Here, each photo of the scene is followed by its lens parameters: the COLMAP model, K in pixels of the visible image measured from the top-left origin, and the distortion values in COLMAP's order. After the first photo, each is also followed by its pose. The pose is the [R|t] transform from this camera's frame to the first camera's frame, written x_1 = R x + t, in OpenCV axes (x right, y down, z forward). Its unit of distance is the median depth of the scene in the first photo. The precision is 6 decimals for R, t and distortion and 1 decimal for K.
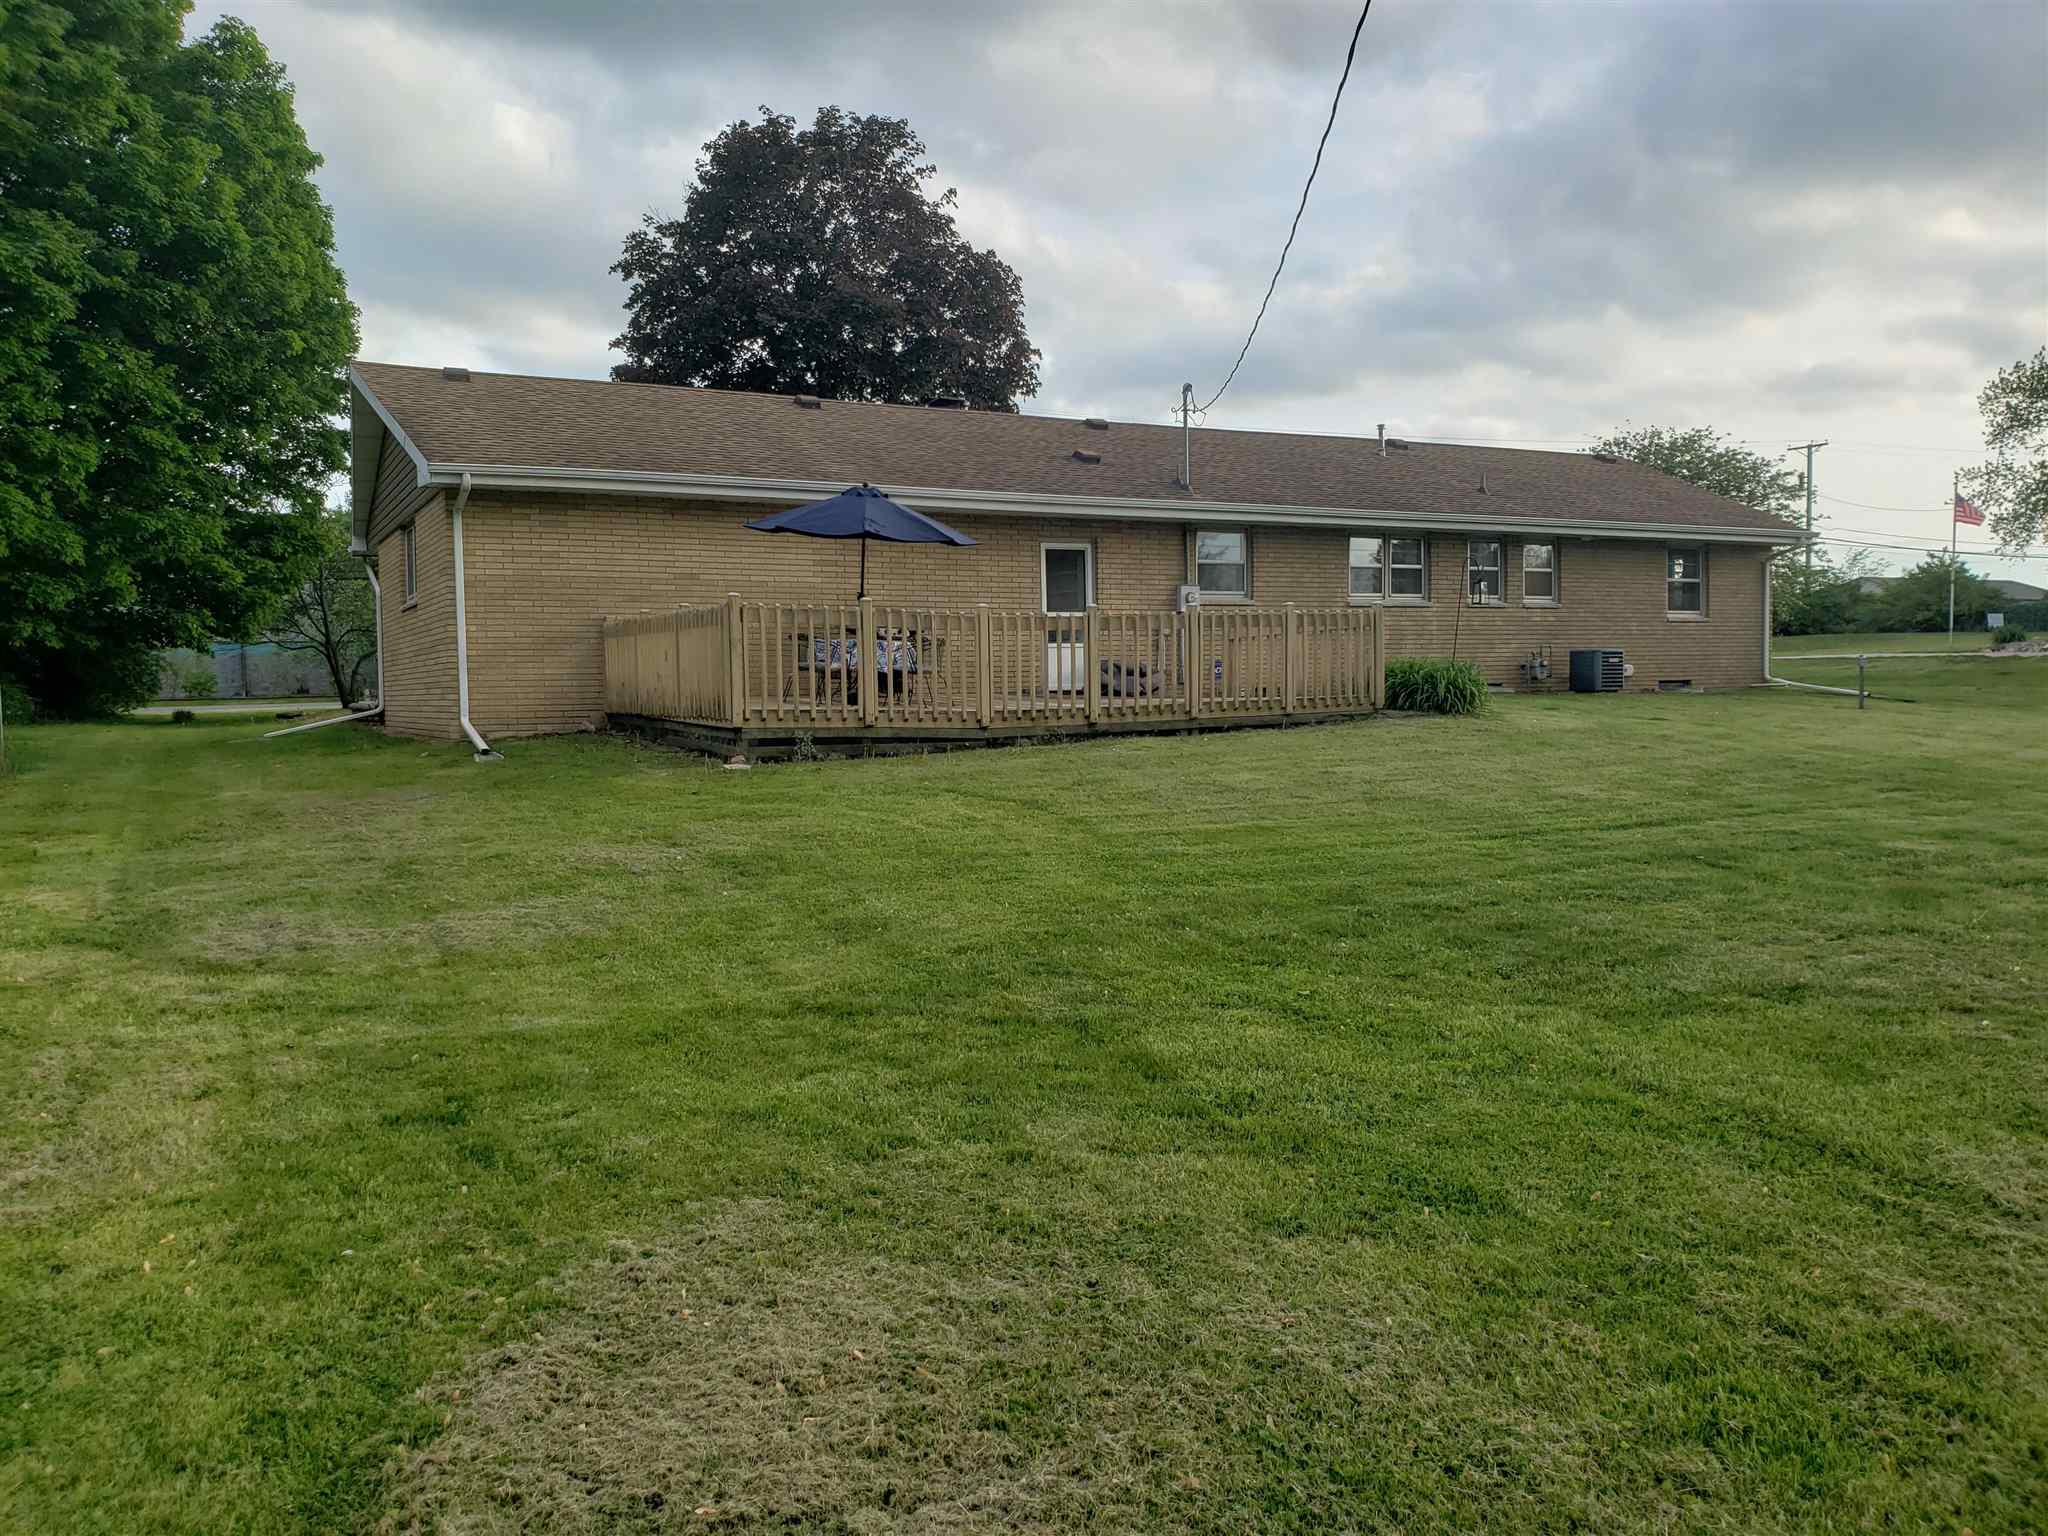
lens RADIAL K [[1519.1, 0, 1024.0], [0, 1519.1, 768.0], [0, 0, 1]] dist [-0.000205, -0.046911]
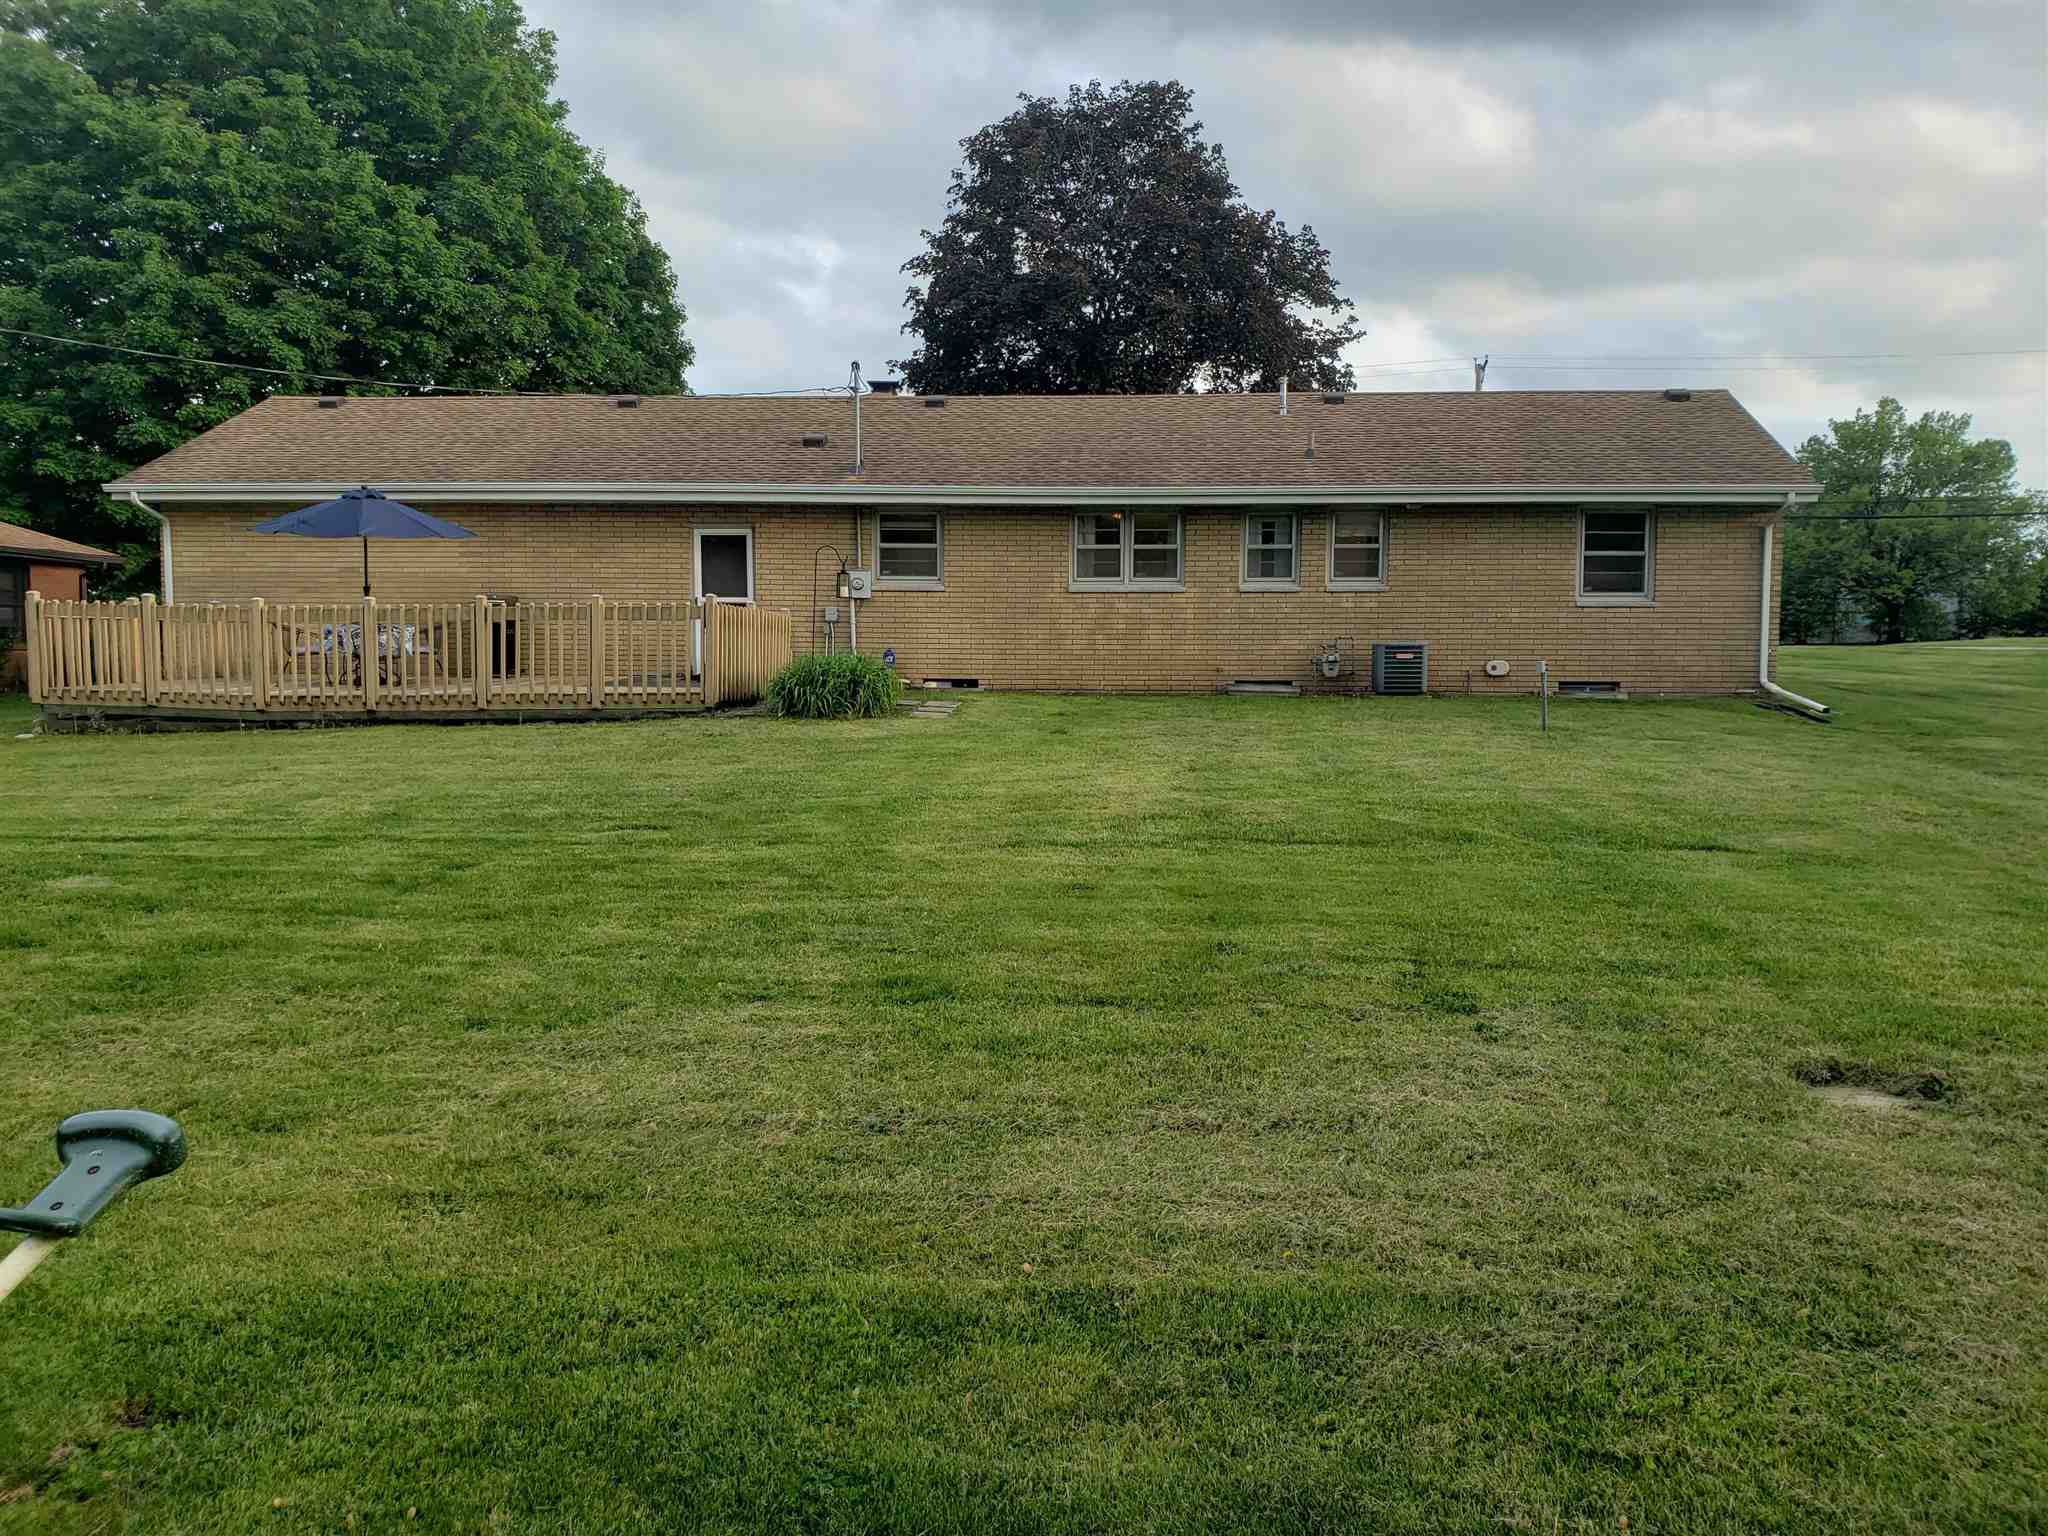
lens RADIAL K [[1519.1, 0, 1024.0], [0, 1519.1, 768.0], [0, 0, 1]] dist [-0.000205, -0.046911]
pose [[0.869639, 0.052136, -0.490927, 0.783773], [-0.045623, 0.998640, 0.025237, -0.030623], [0.491575, 0.000450, 0.870835, 0.269871]]
